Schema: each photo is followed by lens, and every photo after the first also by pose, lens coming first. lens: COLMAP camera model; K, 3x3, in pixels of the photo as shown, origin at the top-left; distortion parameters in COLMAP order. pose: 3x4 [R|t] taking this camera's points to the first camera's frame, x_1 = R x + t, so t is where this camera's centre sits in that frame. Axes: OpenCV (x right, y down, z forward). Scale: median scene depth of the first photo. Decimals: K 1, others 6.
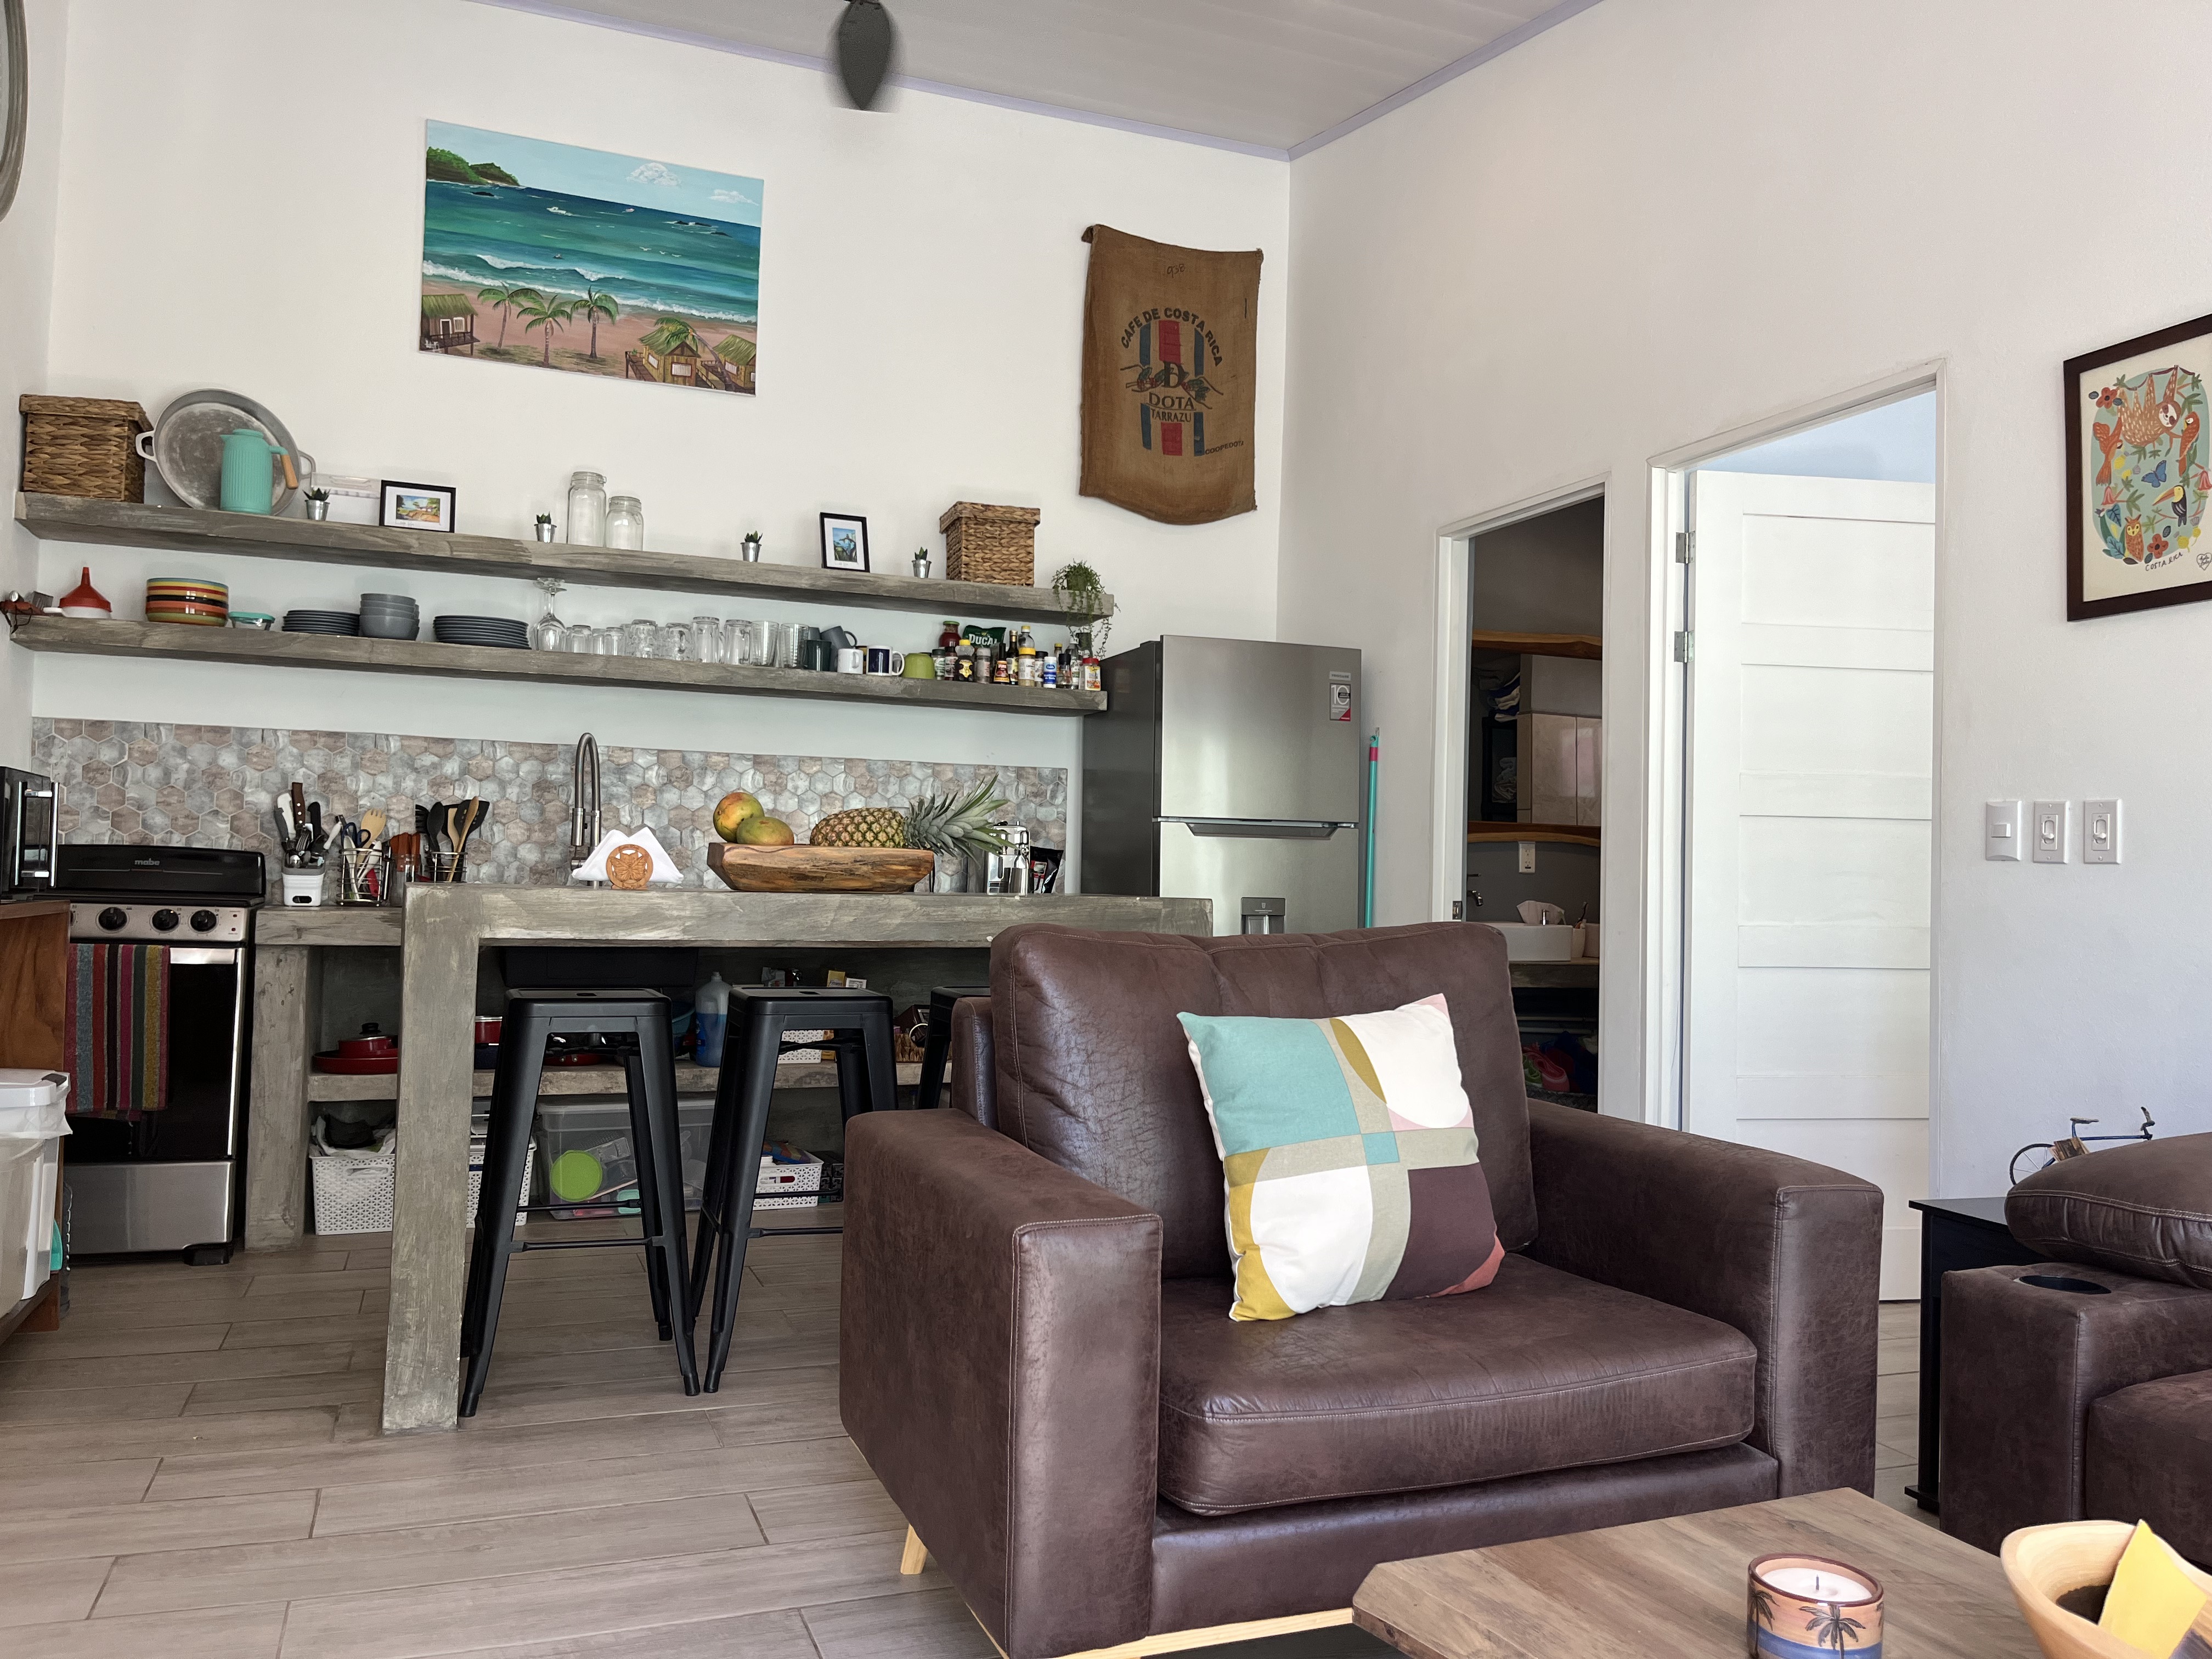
lens RADIAL K [[1680.3, 0, 1103.8], [0, 1680.3, 839.0], [0, 0, 1]] dist [0.072425, -0.108909]
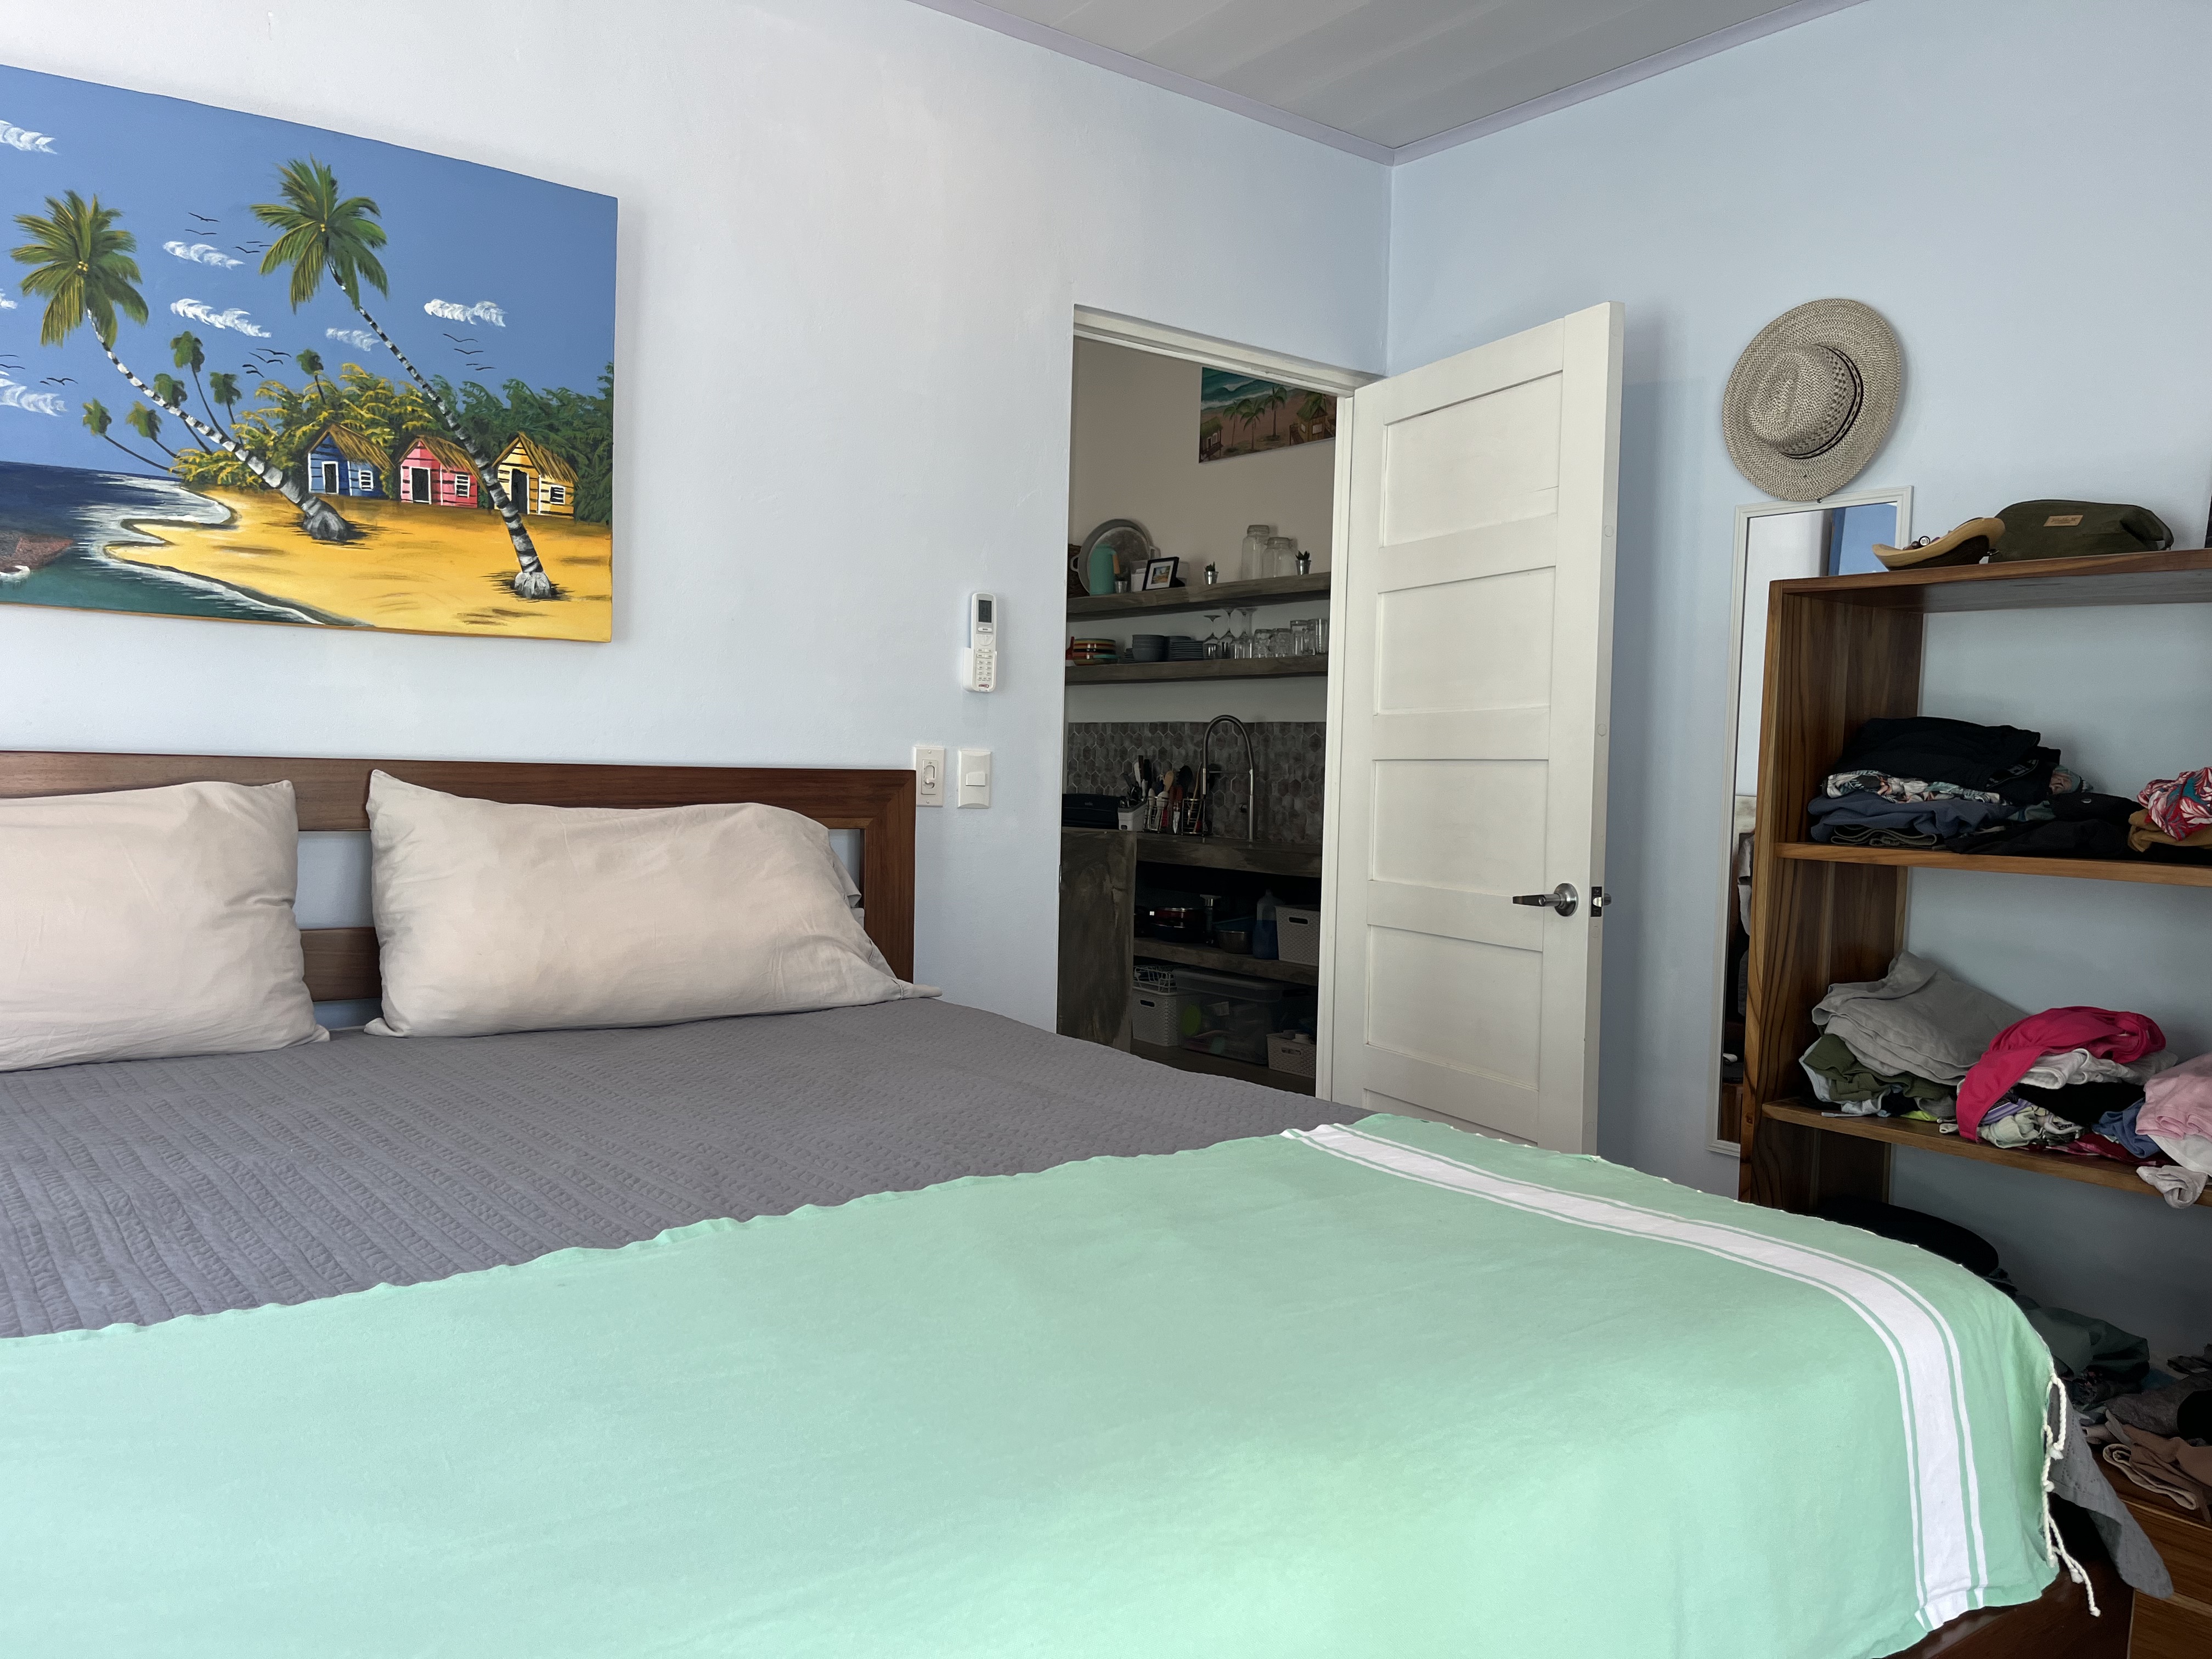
lens RADIAL K [[1681.8, 0, 1108.1], [0, 1681.8, 841.4], [0, 0, 1]] dist [0.063962, -0.087882]
pose [[0.280172, 0.027022, -0.959569, 0.992274], [0.000431, 0.999600, 0.028275, 0.003273], [0.959950, -0.008336, 0.280048, 0.497061]]
